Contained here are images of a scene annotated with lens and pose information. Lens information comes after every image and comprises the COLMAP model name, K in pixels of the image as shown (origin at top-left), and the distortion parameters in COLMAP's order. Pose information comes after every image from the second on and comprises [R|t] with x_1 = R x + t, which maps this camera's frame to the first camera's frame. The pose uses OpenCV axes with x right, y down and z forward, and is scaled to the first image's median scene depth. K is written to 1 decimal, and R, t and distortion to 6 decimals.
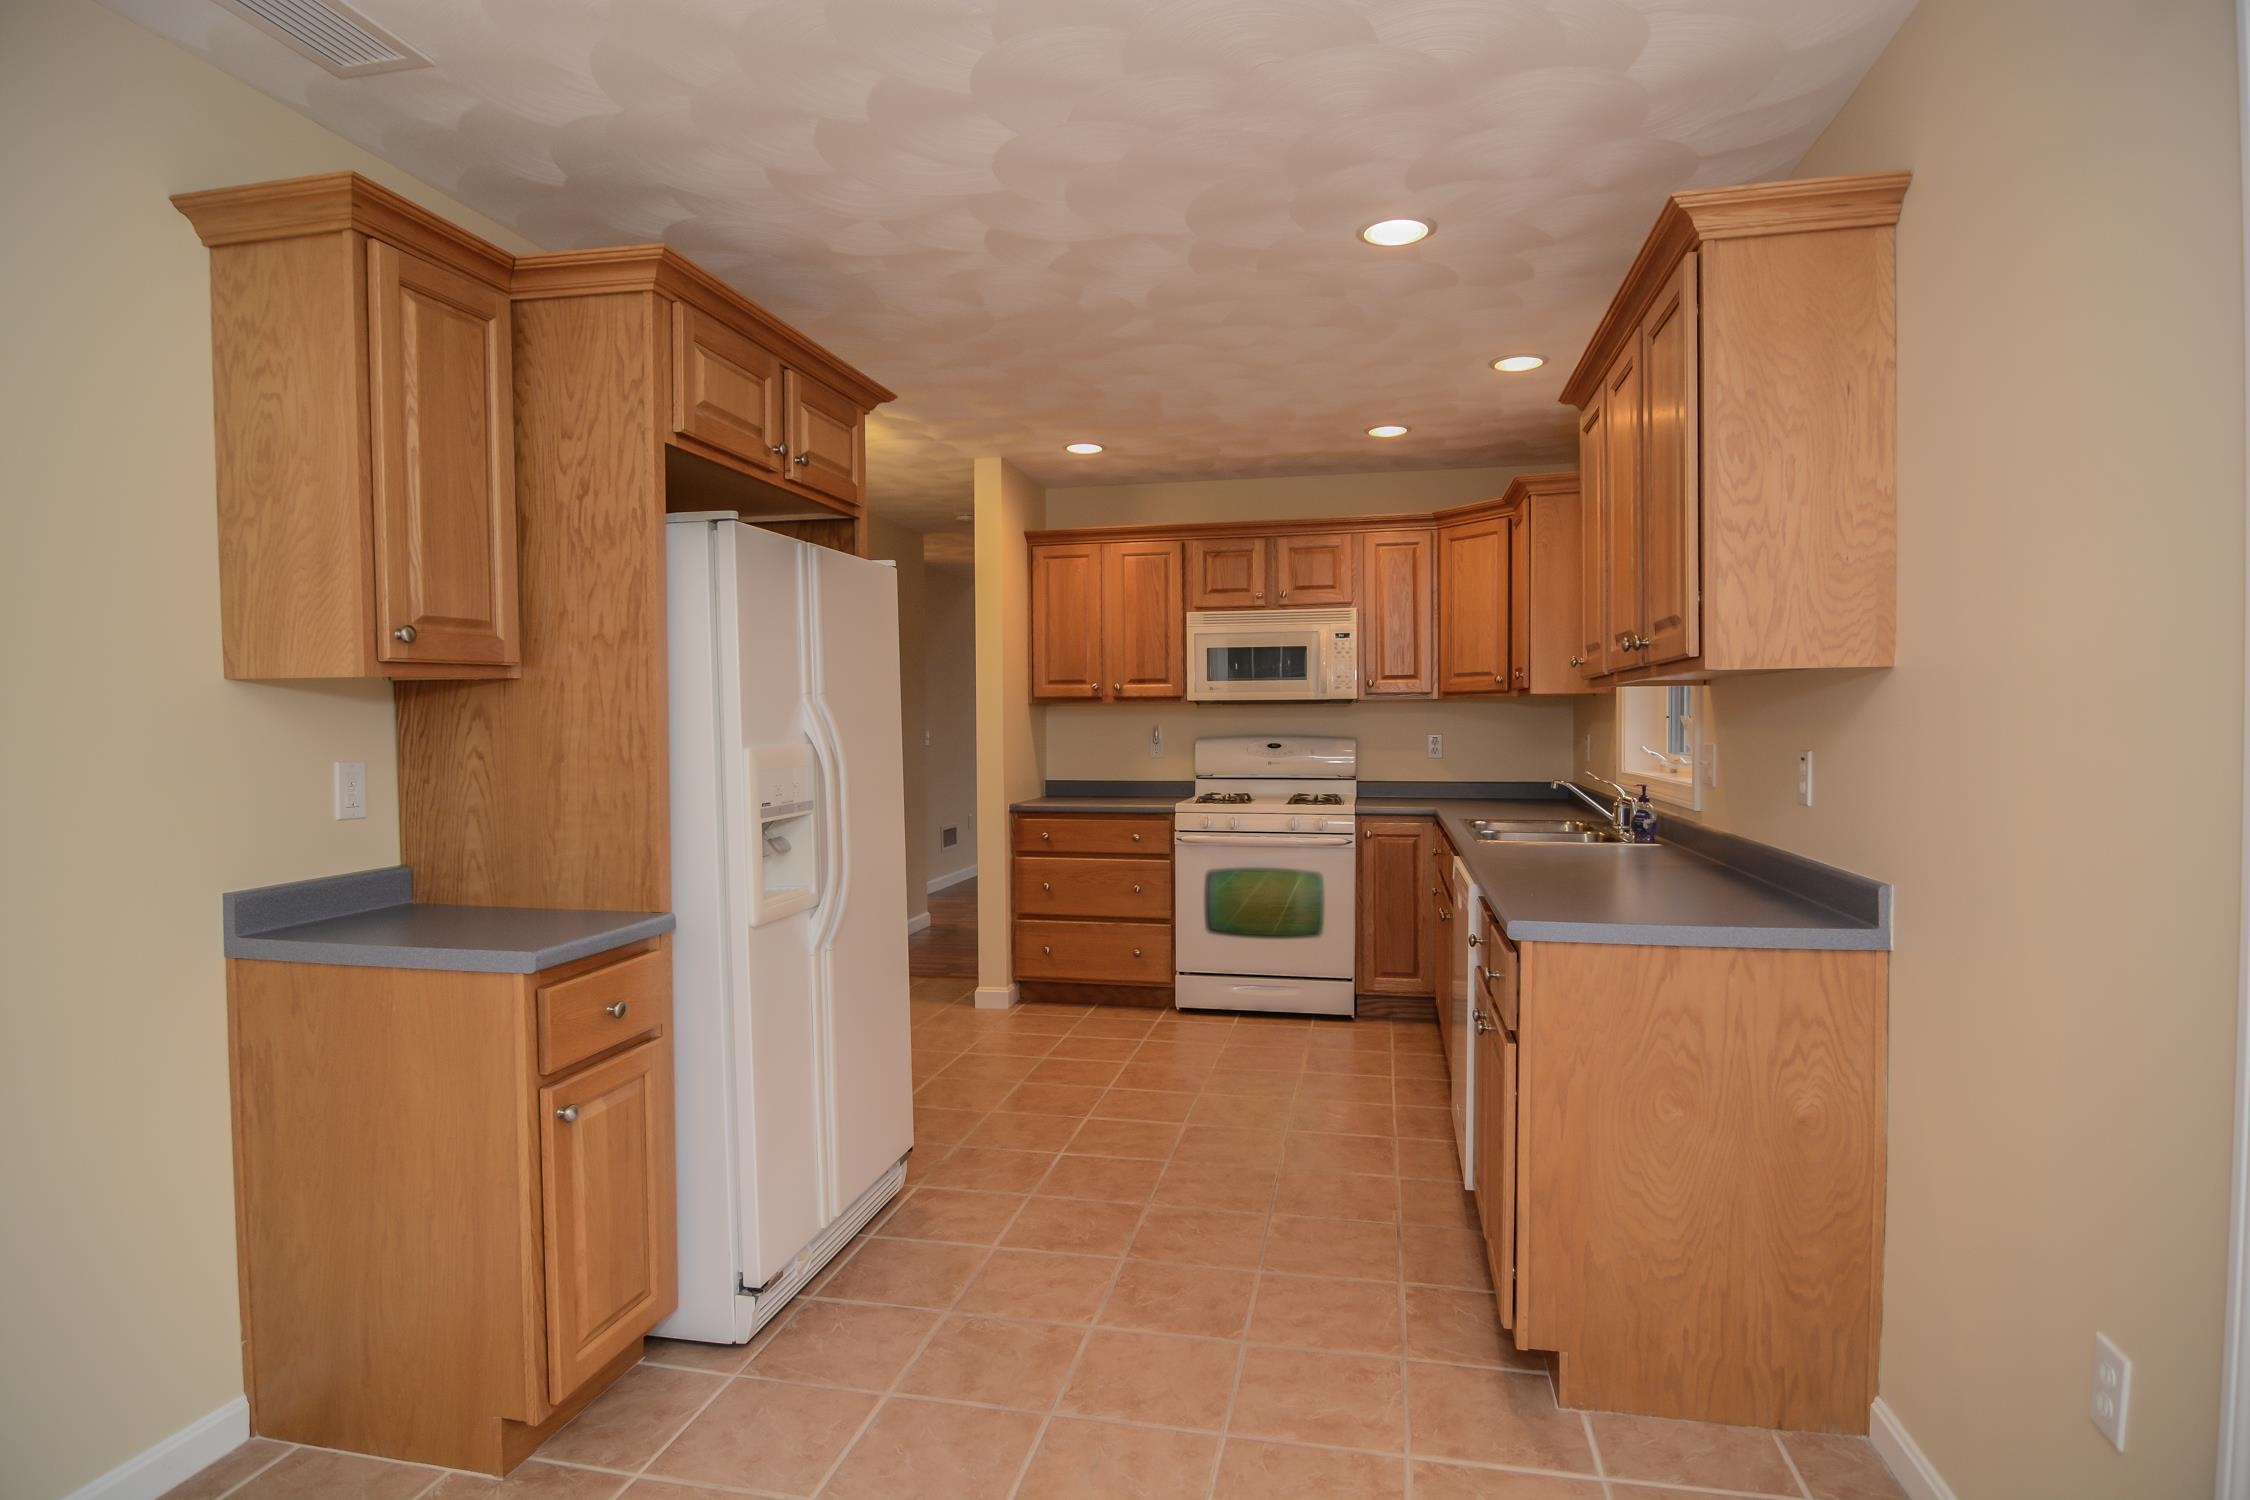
lens RADIAL K [[1201.9, 0, 1115.5], [0, 1201.9, 751.7], [0, 0, 1]] dist [-0.015126, -0.005631]
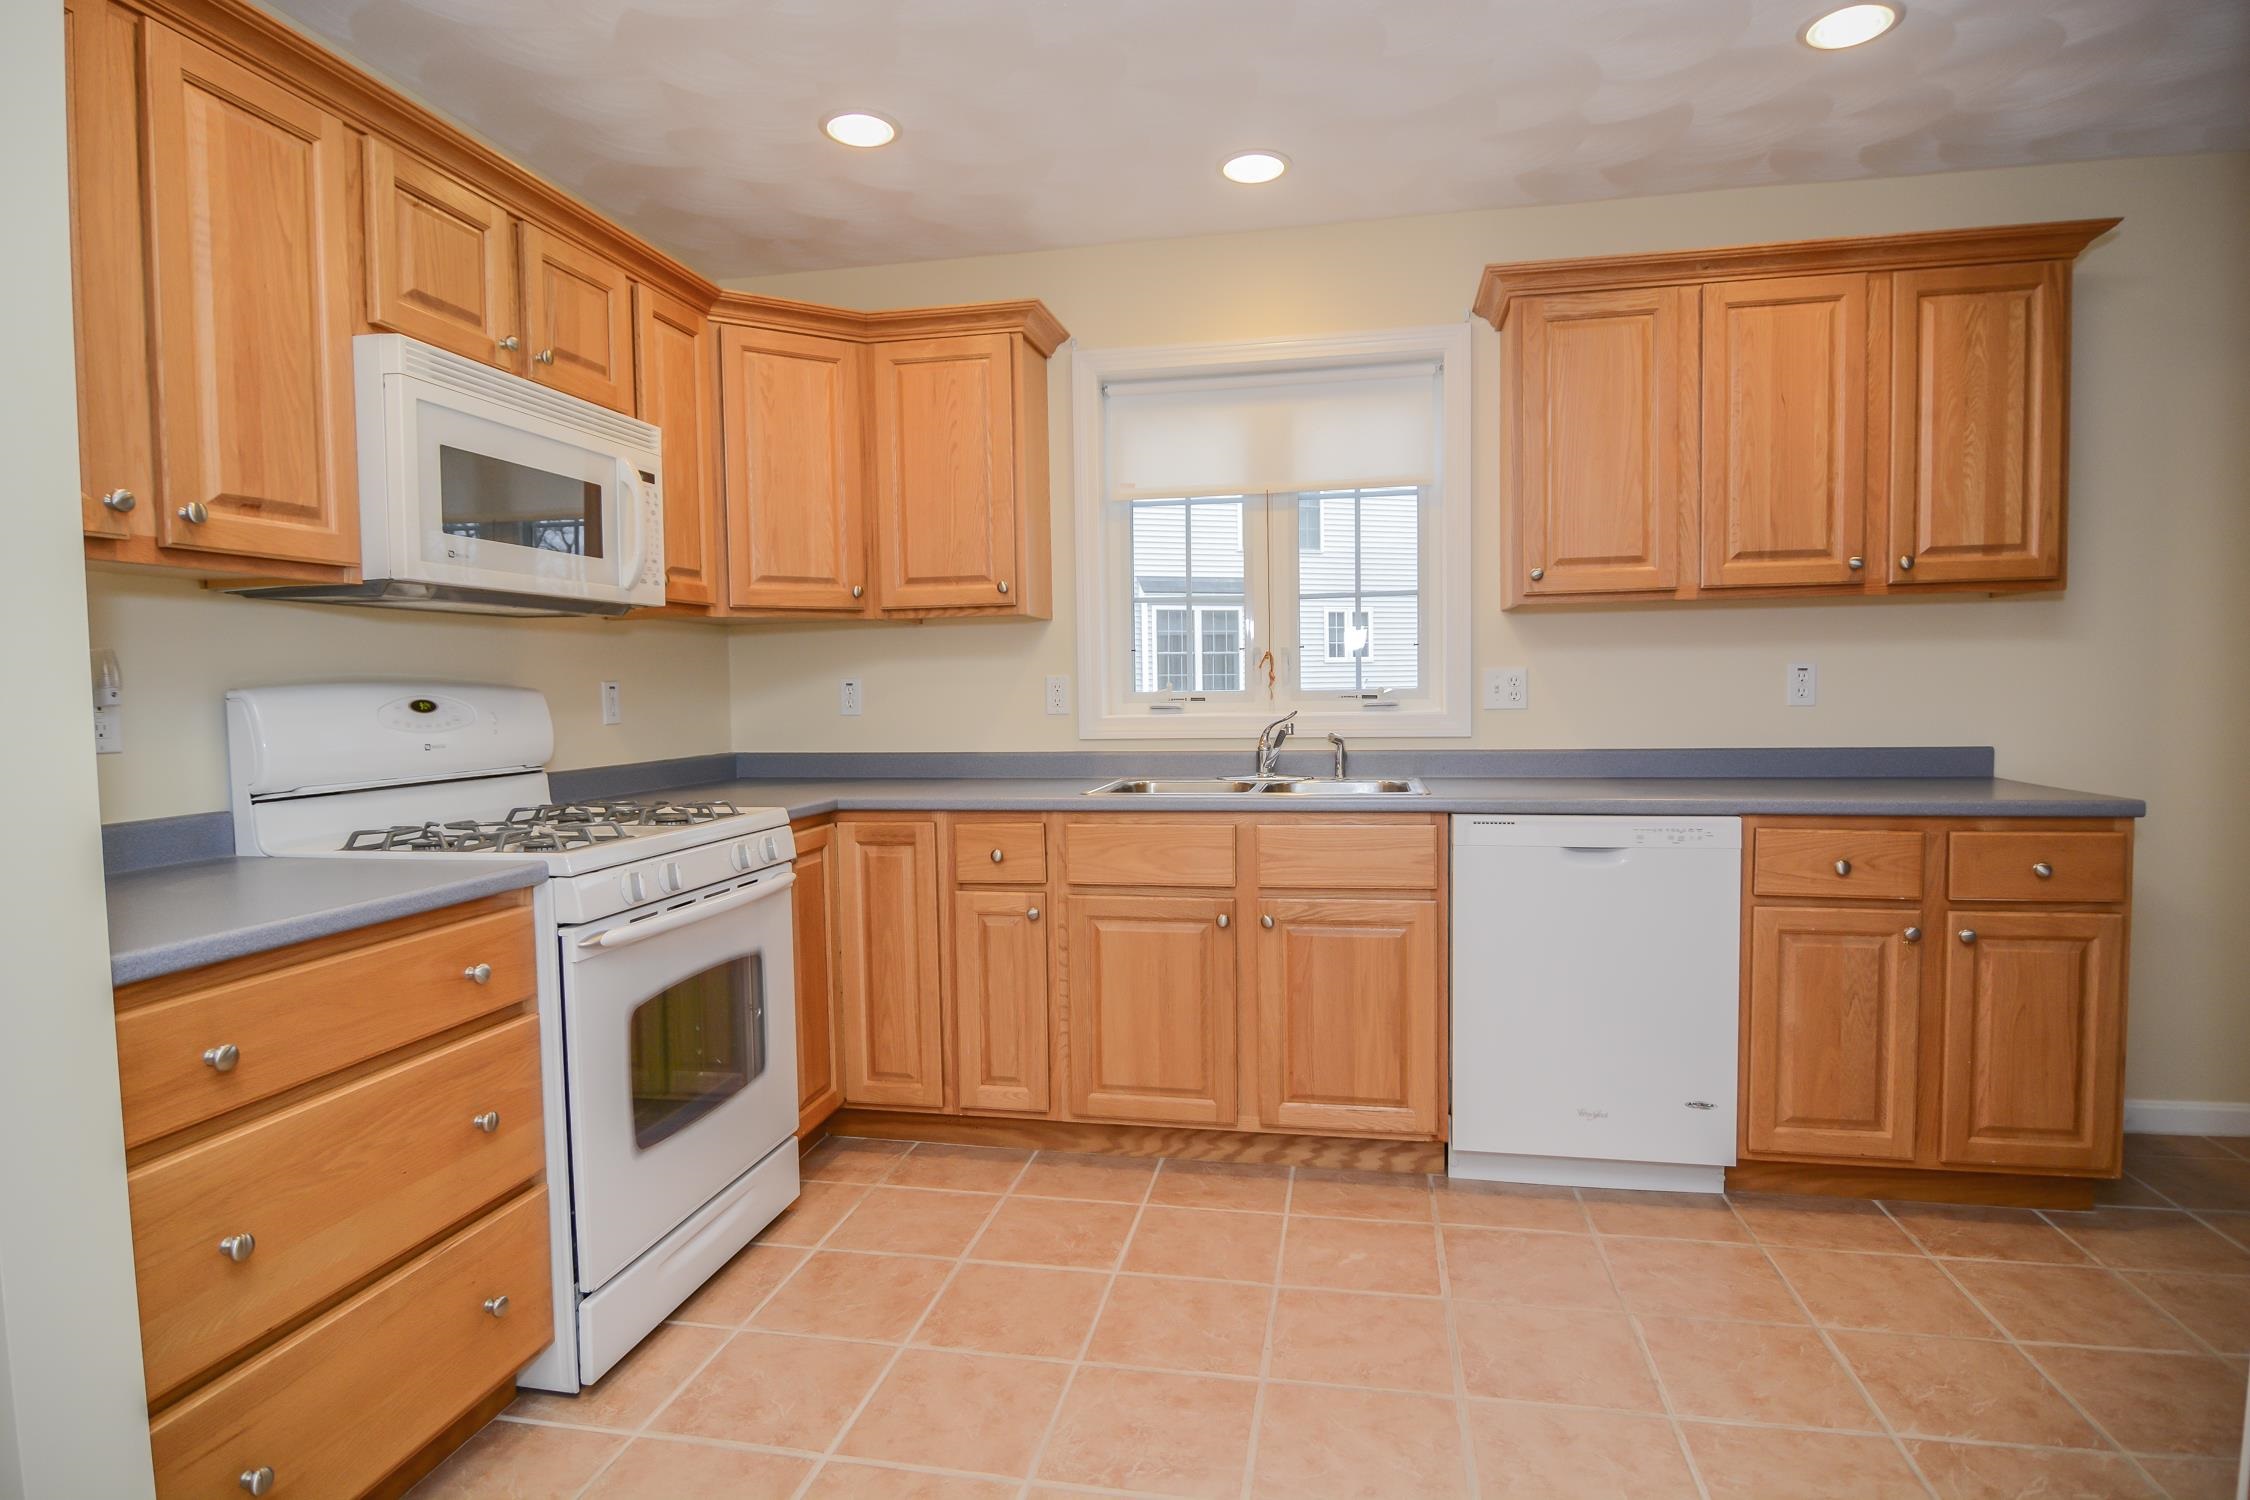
lens RADIAL K [[1201.9, 0, 1121.6], [0, 1201.9, 754.1], [0, 0, 1]] dist [-0.015126, -0.005631]
pose [[-0.012562, -0.050554, 0.998642, -0.703109], [0.041351, 0.997841, 0.051033, 0.001182], [-0.999066, 0.041936, -0.010444, 1.819990]]
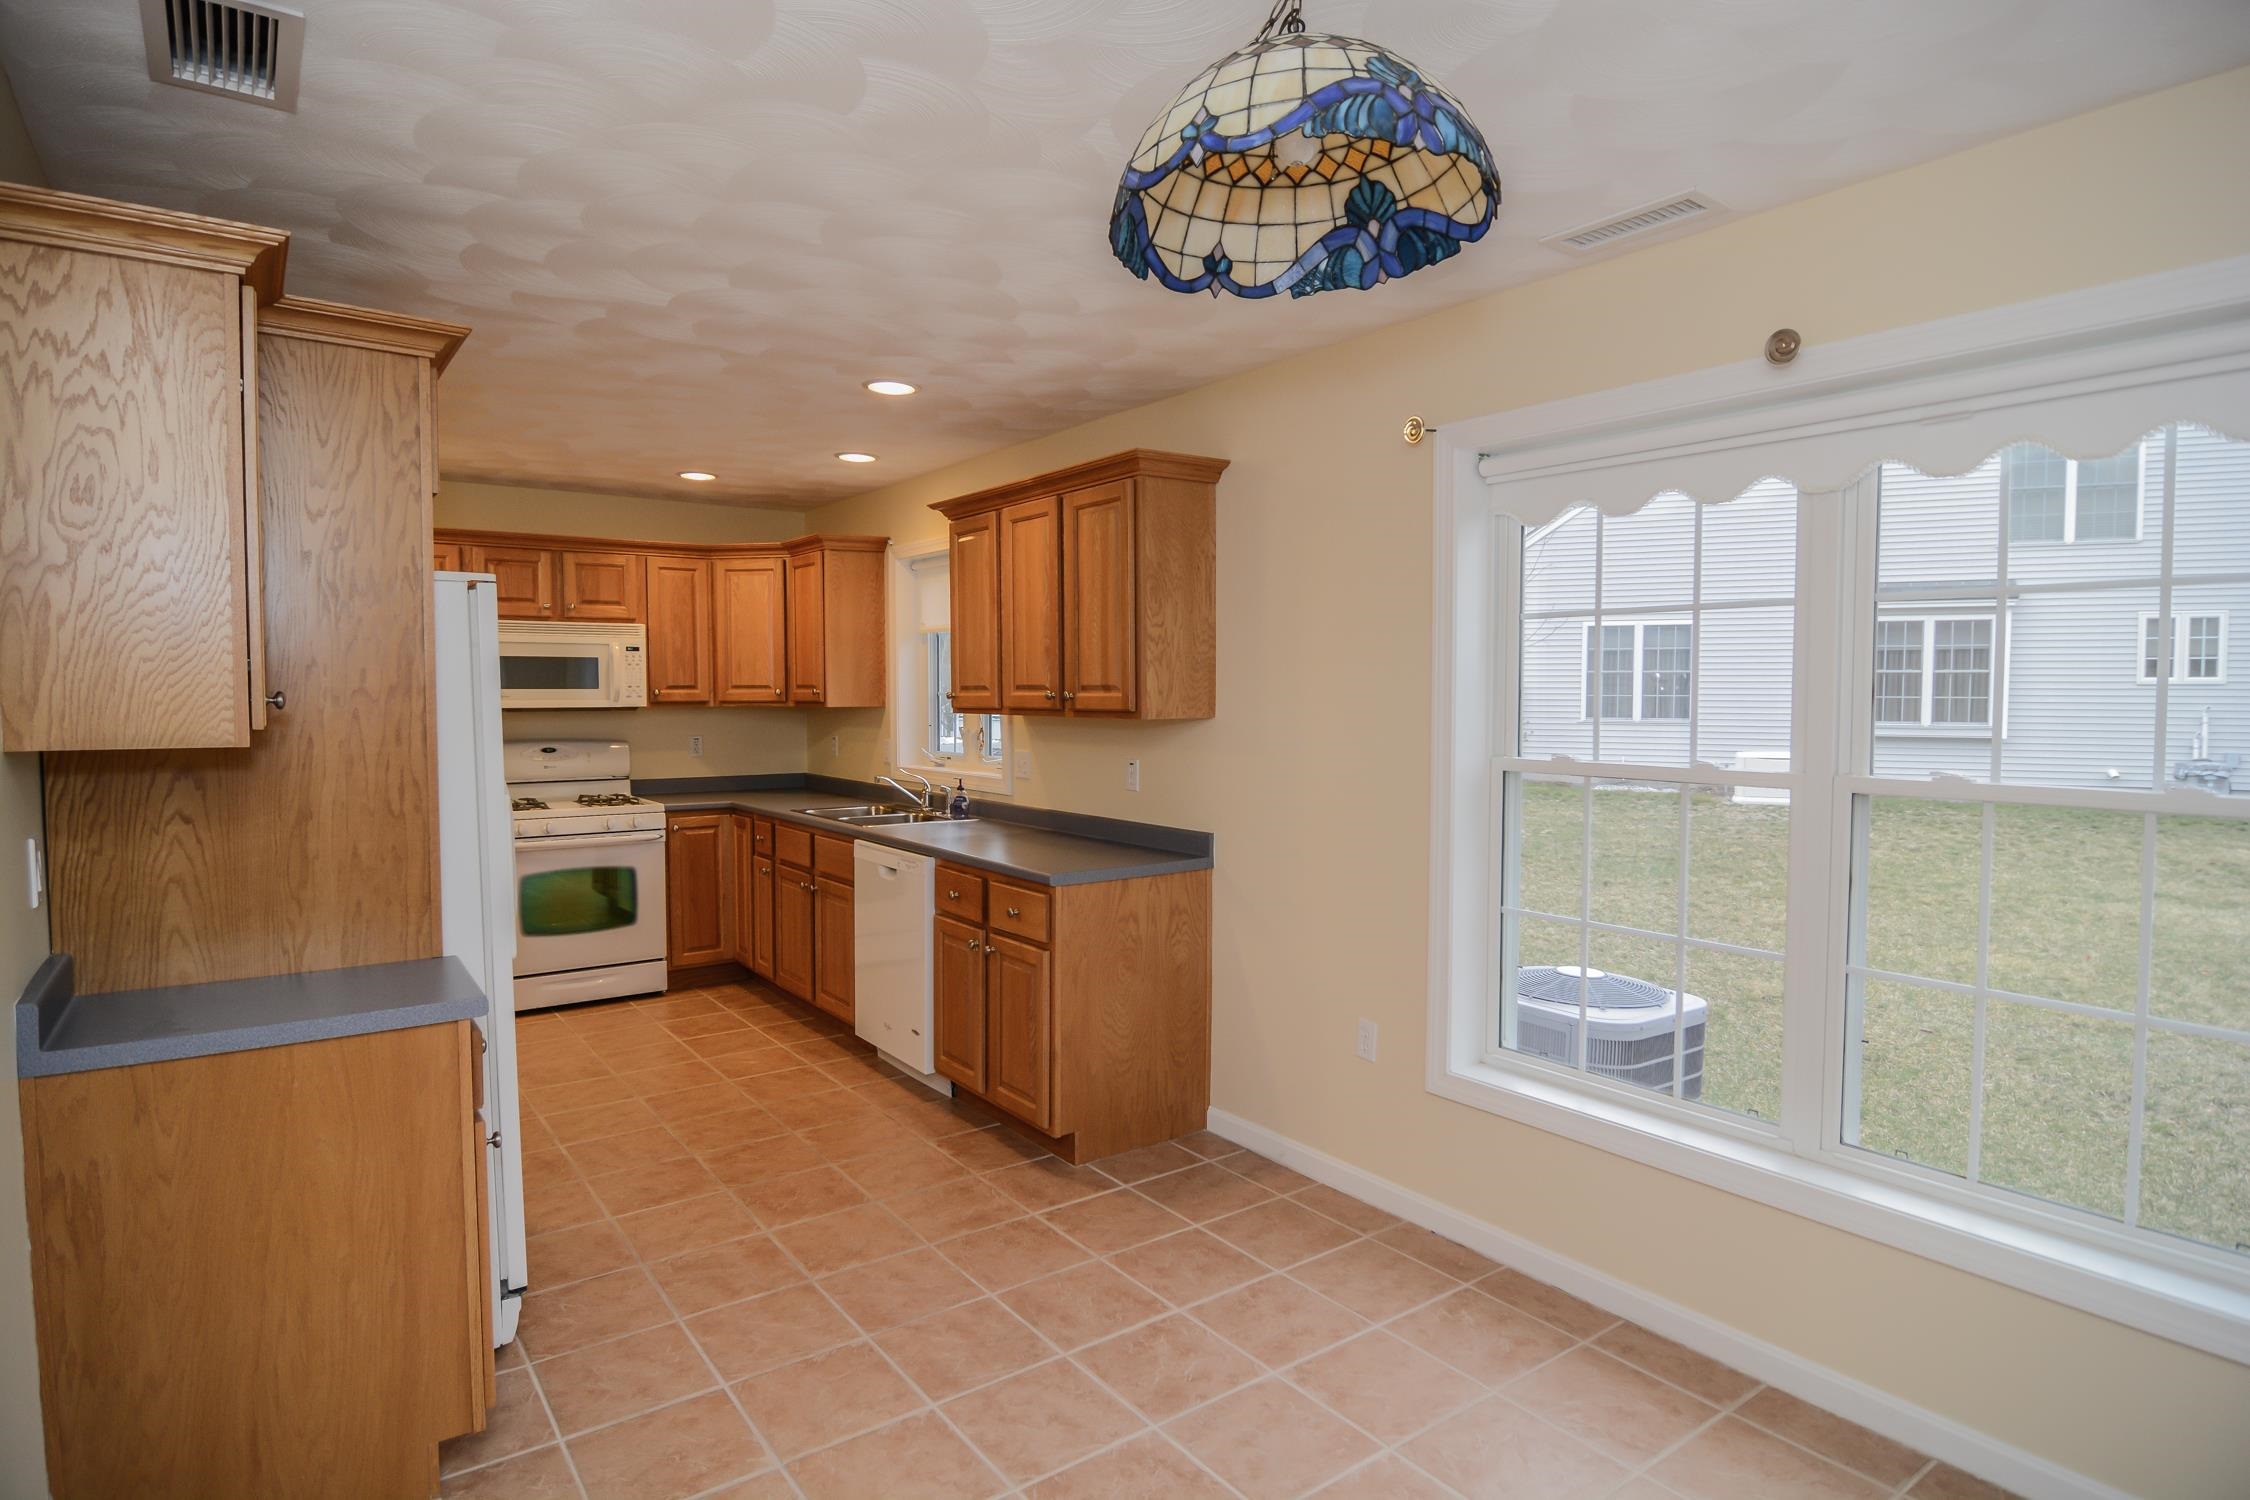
lens RADIAL K [[1201.9, 0, 1124.0], [0, 1201.9, 750.4], [0, 0, 1]] dist [-0.015126, -0.005631]
pose [[0.660963, -0.031488, 0.749758, -0.753249], [0.014773, 0.999472, 0.028952, -0.066077], [-0.750273, -0.008060, 0.661079, -0.130567]]
